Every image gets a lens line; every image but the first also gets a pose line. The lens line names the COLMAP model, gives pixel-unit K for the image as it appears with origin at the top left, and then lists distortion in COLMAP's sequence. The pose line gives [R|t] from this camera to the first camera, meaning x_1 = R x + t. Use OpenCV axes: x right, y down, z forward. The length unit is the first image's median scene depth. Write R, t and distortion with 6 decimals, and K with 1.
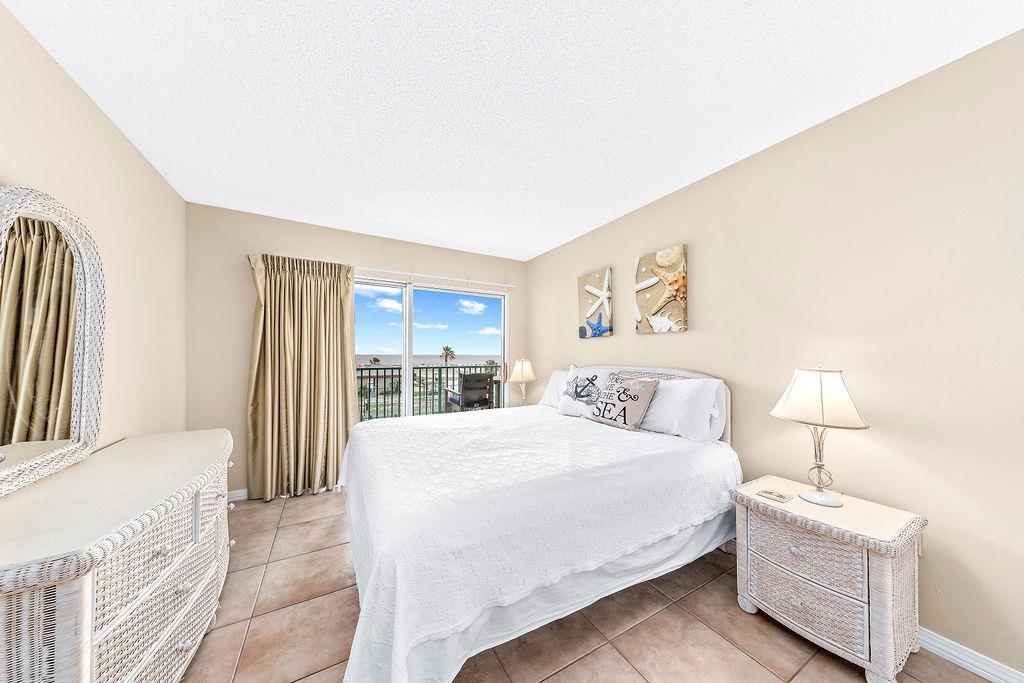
lens RADIAL K [[325.1, 0, 513.9], [0, 325.1, 351.7], [0, 0, 1]] dist [0.001292, 0.000047]
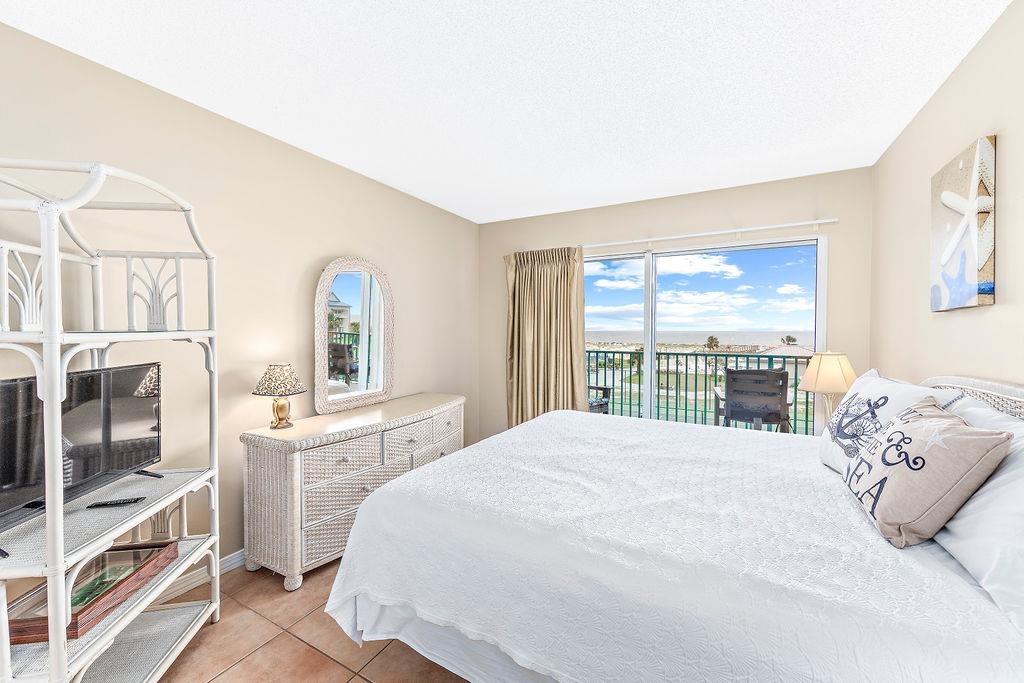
lens RADIAL K [[398.0, 0, 513.3], [0, 398.0, 330.9], [0, 0, 1]] dist [0.000694, 0.000083]
pose [[0.514932, -0.000369, -0.857231, 0.463055], [0.008390, 0.999954, 0.004609, -0.026780], [0.857190, -0.009566, 0.514911, 0.264311]]
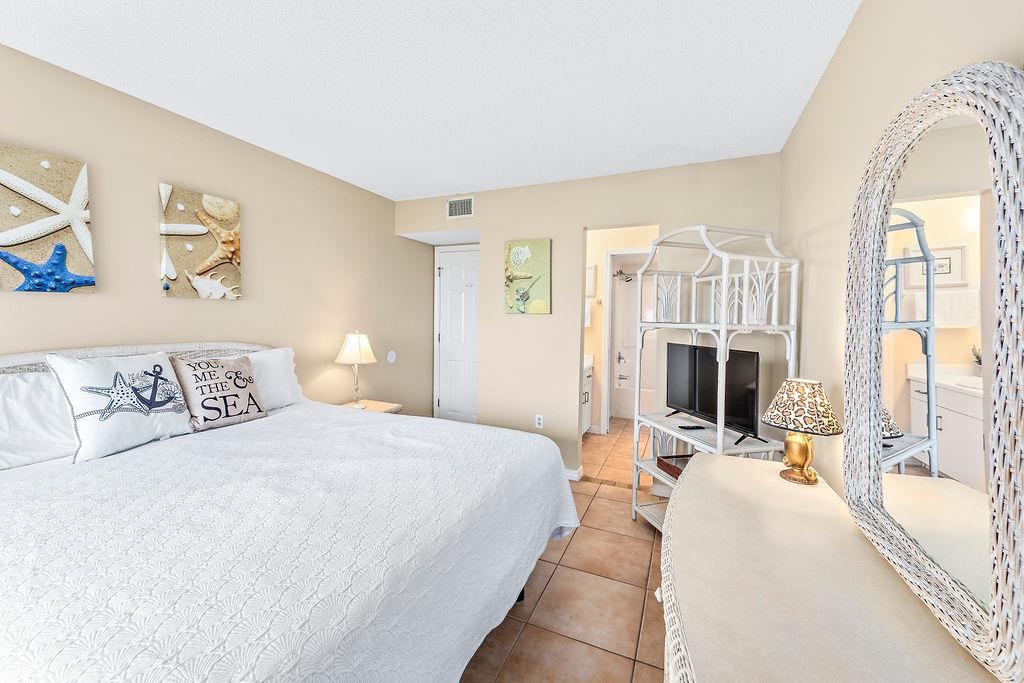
lens RADIAL K [[398.0, 0, 511.9], [0, 398.0, 318.9], [0, 0, 1]] dist [0.000694, 0.000083]
pose [[-0.595568, -0.013965, 0.803183, -0.716902], [-0.021113, 0.999776, 0.001728, -0.025562], [-0.803027, -0.015929, -0.595729, 0.917456]]
